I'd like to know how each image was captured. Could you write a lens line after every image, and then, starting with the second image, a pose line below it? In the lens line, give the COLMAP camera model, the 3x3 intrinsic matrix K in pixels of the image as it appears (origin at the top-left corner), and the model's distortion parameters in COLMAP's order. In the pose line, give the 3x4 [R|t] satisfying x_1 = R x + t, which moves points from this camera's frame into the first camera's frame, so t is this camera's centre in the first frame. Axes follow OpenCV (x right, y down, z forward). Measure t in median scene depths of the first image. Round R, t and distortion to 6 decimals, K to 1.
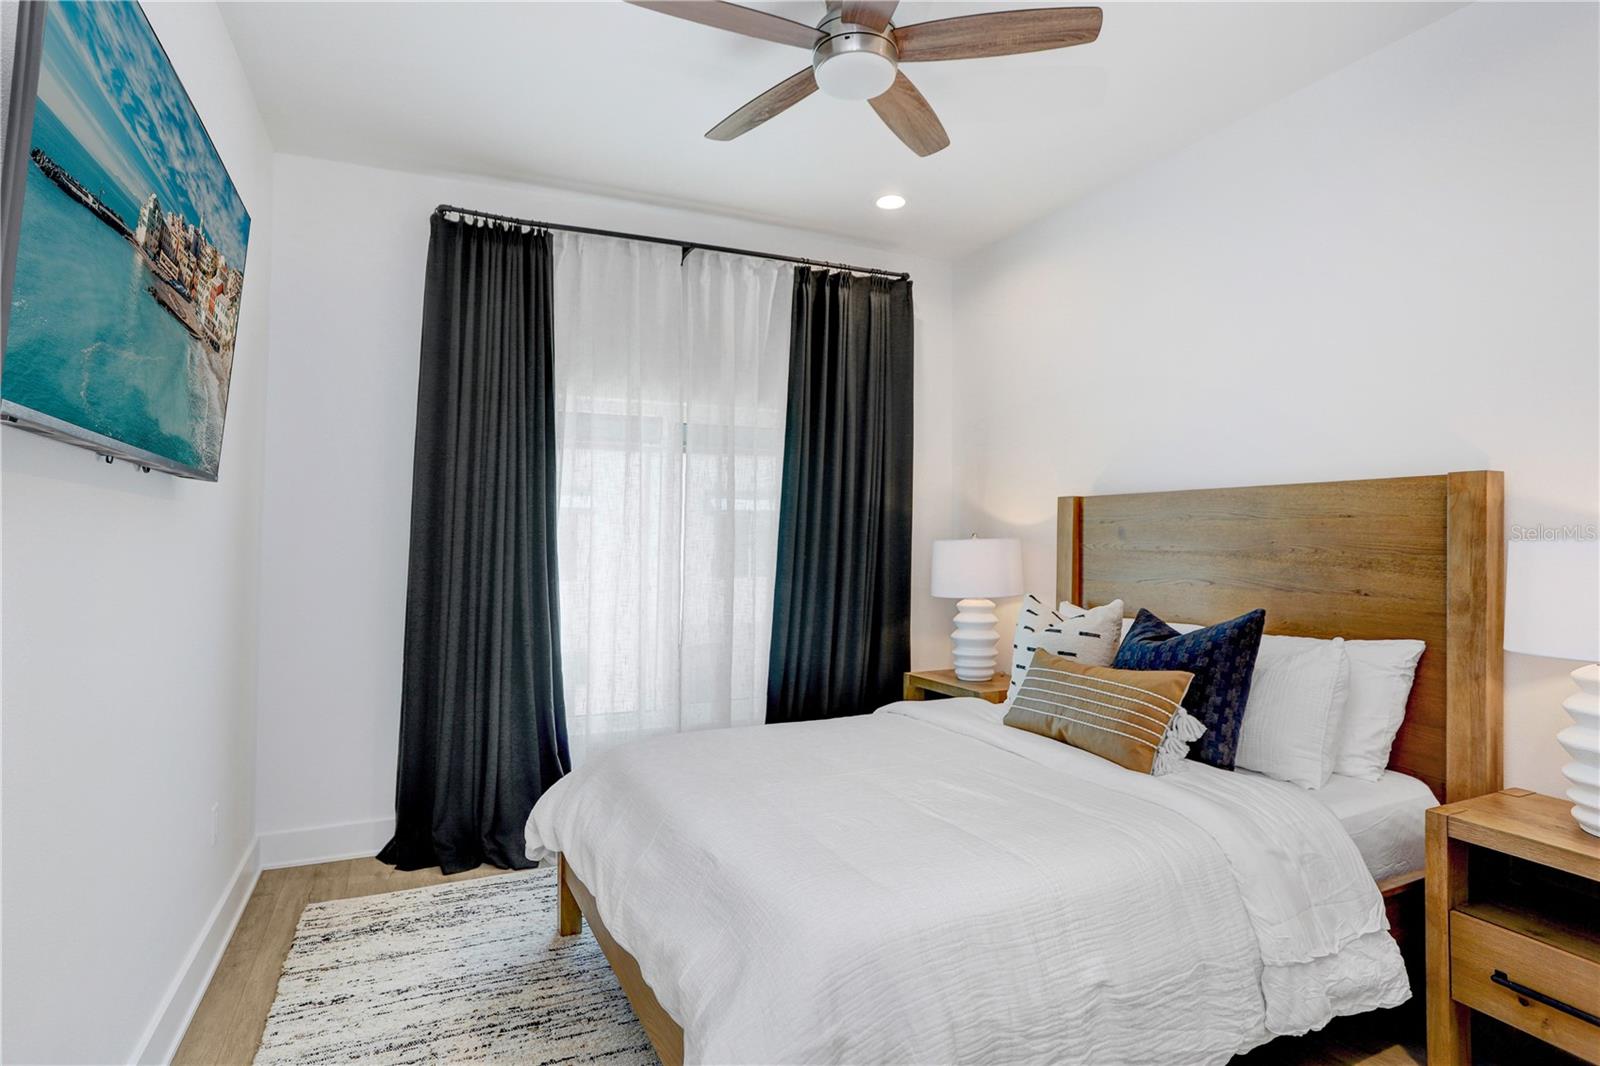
lens RADIAL K [[885.7, 0, 819.9], [0, 885.7, 546.3], [0, 0, 1]] dist [-0.076938, 0.046567]
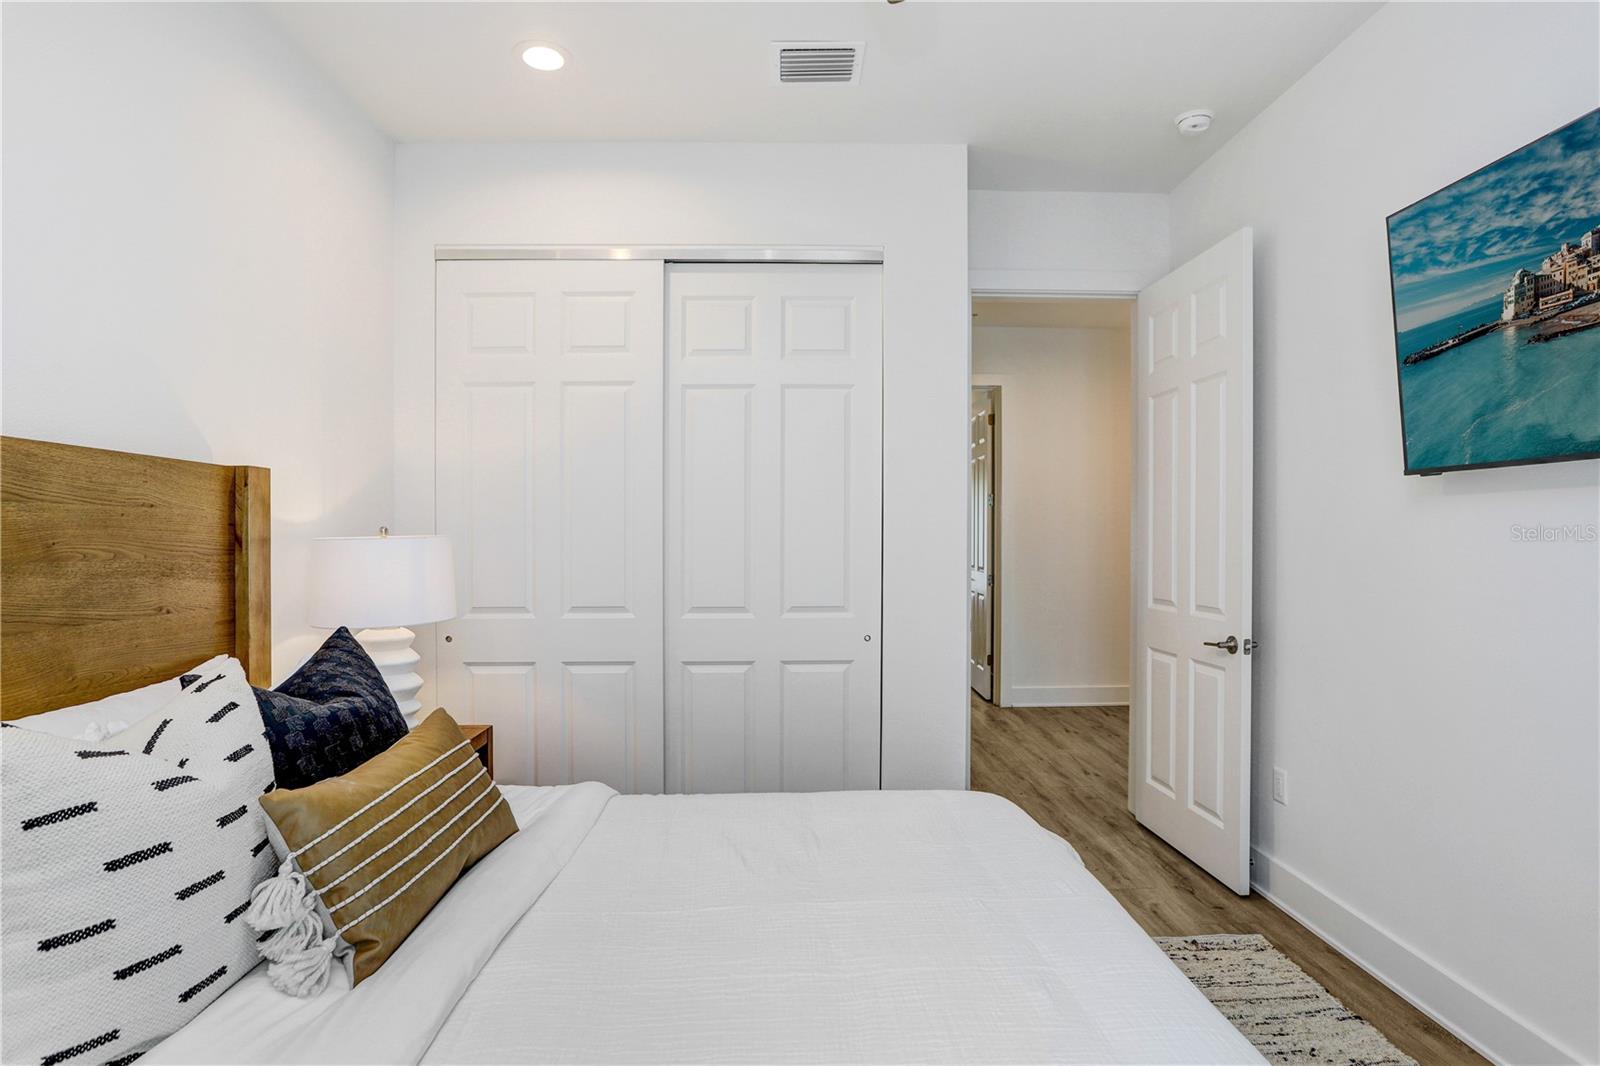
lens RADIAL K [[885.7, 0, 819.9], [0, 885.7, 546.3], [0, 0, 1]] dist [-0.076938, 0.046567]
pose [[-0.920487, -0.008619, 0.390678, -0.181398], [-0.001267, 0.999817, 0.019073, -0.015762], [-0.390771, 0.017062, -0.920330, 1.464621]]
